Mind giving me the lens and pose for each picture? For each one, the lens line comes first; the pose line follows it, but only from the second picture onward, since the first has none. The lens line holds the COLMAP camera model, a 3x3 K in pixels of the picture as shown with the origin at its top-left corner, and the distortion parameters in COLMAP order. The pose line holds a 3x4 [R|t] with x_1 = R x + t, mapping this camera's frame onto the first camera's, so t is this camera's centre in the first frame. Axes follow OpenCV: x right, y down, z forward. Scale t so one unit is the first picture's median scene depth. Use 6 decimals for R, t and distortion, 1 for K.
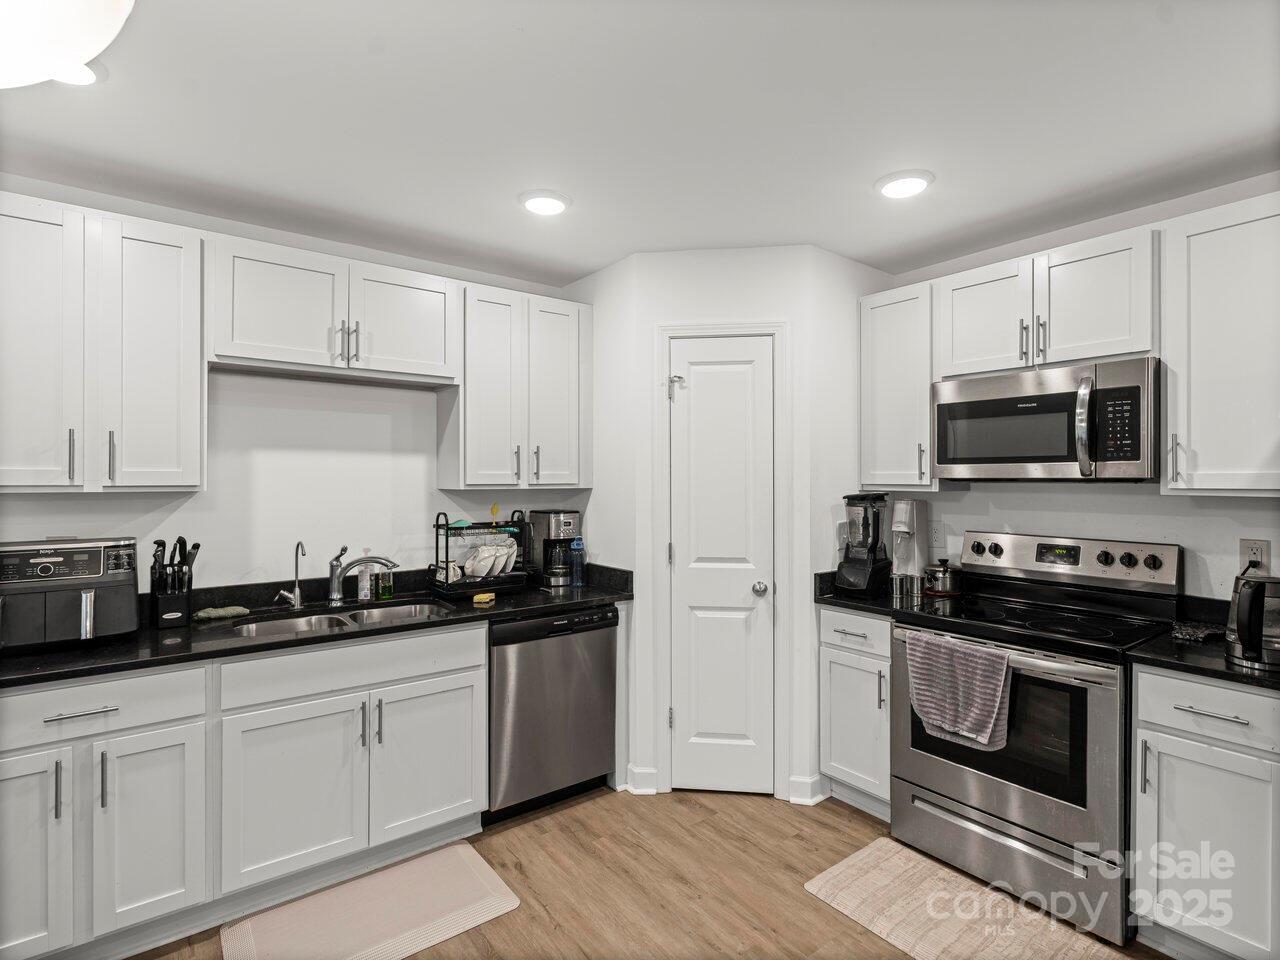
lens RADIAL K [[638.3, 0, 640.0], [0, 638.3, 480.0], [0, 0, 1]] dist [-0.003776, -0.000078]
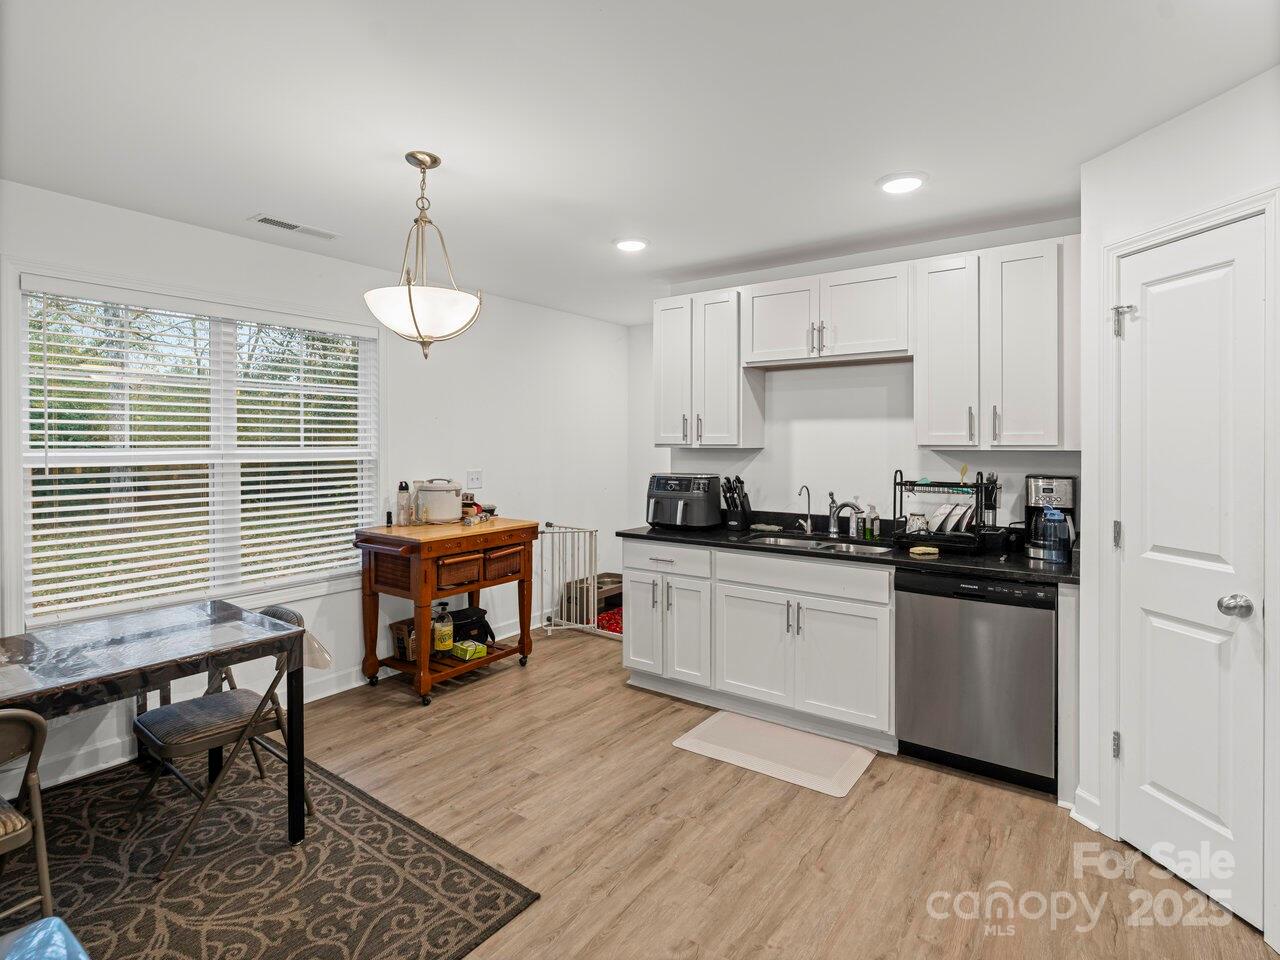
lens RADIAL K [[653.2, 0, 638.9], [0, 653.2, 446.9], [0, 0, 1]] dist [-0.004949, -0.000157]
pose [[0.292291, 0.005685, -0.956312, 0.727162], [-0.000970, 0.999984, 0.005648, 0.004491], [0.956329, -0.000723, 0.292292, 0.238930]]
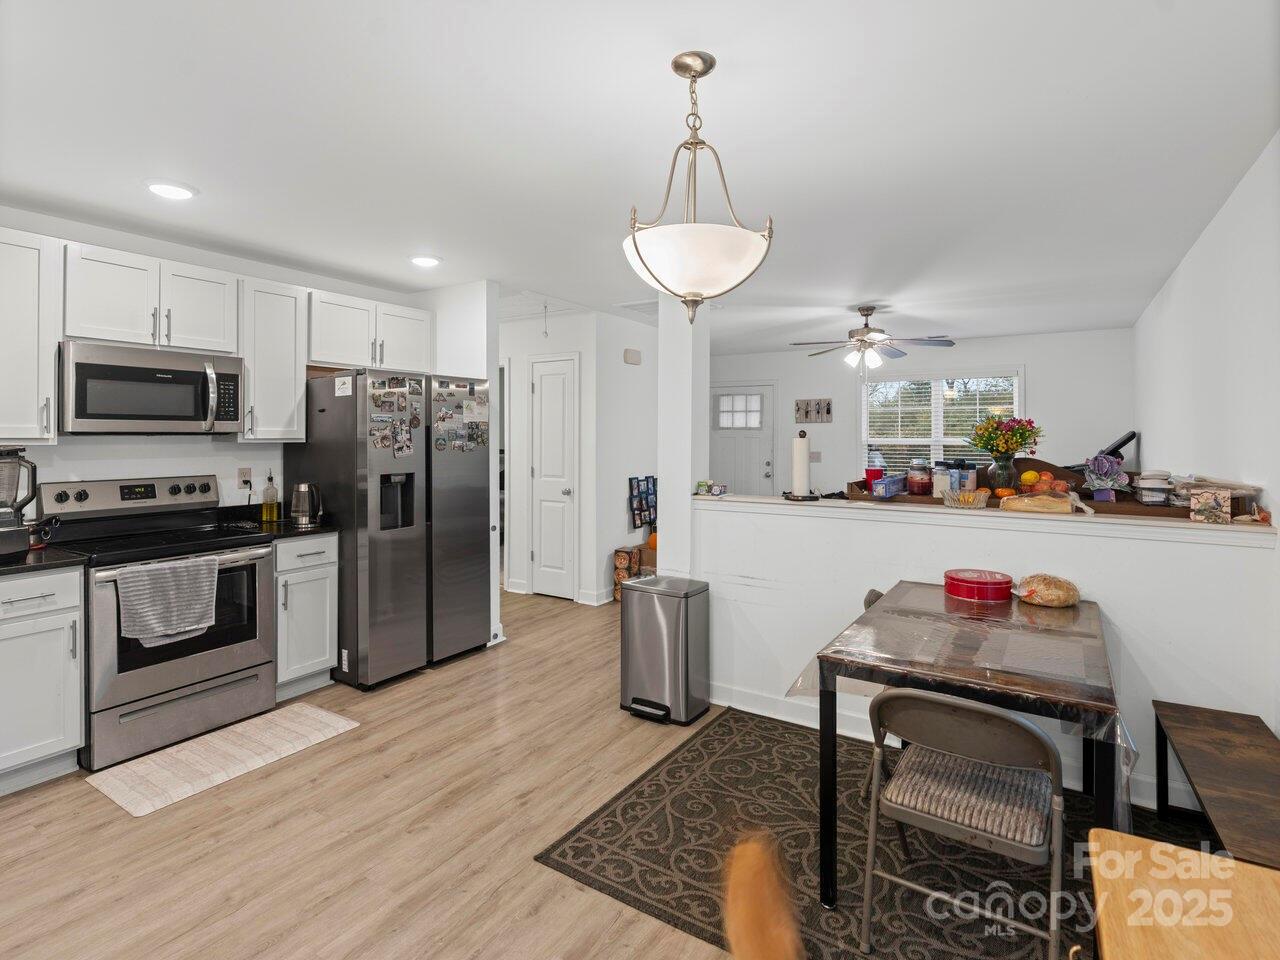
lens RADIAL K [[669.2, 0, 638.3], [0, 669.2, 428.8], [0, 0, 1]] dist [0.001635, 0.000553]
pose [[-0.348435, 0.006531, 0.937310, -0.955311], [0.003616, 0.999978, -0.005624, 0.001495], [-0.937326, 0.001430, -0.348451, 0.535543]]
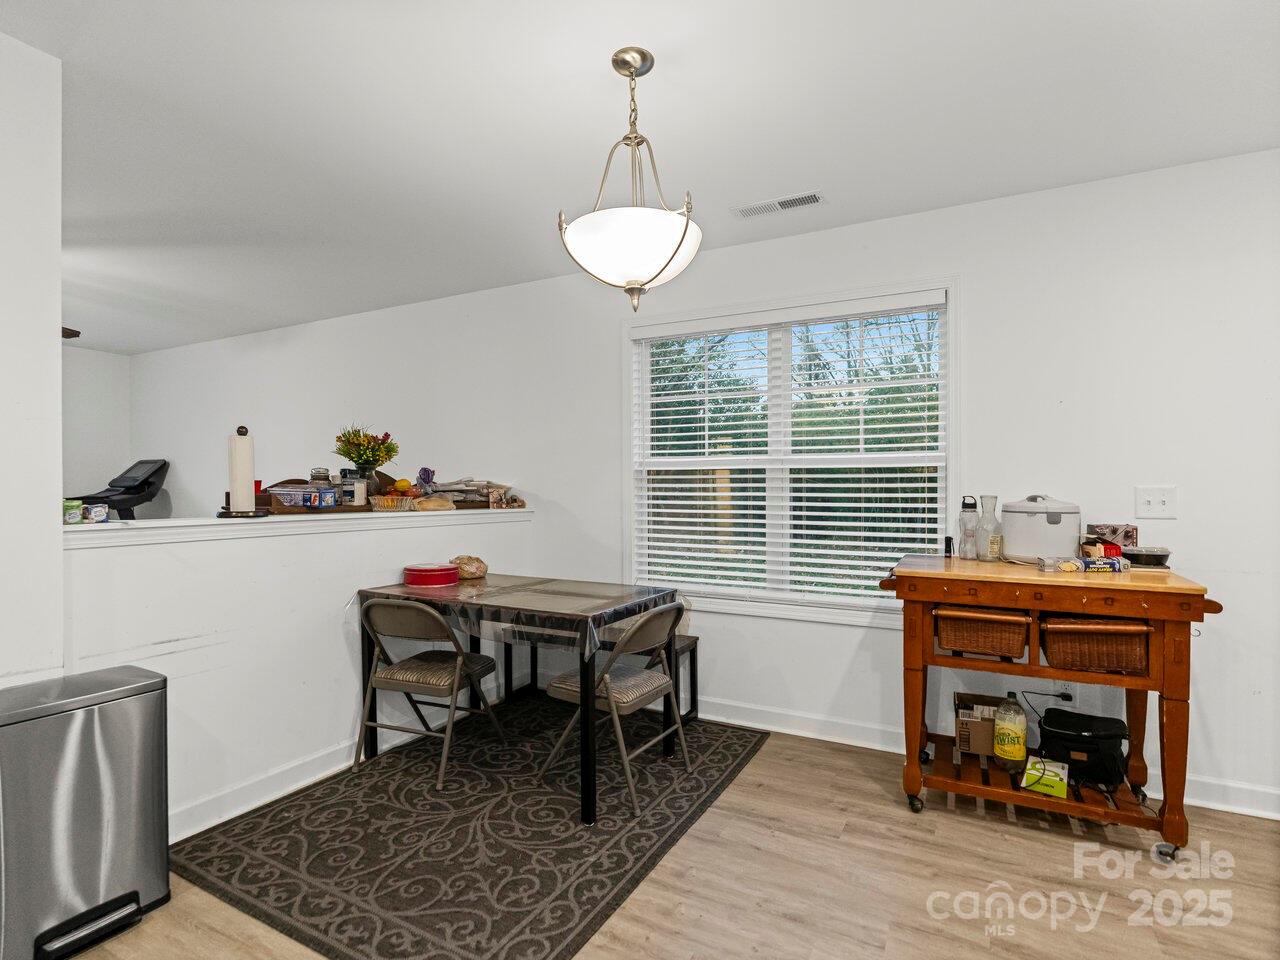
lens RADIAL K [[653.2, 0, 638.9], [0, 653.2, 446.9], [0, 0, 1]] dist [-0.004949, -0.000157]
pose [[-0.905540, -0.029950, -0.423203, 0.063372], [-0.006031, 0.998313, -0.057744, 0.079546], [0.424219, -0.049737, -0.904193, 0.946808]]
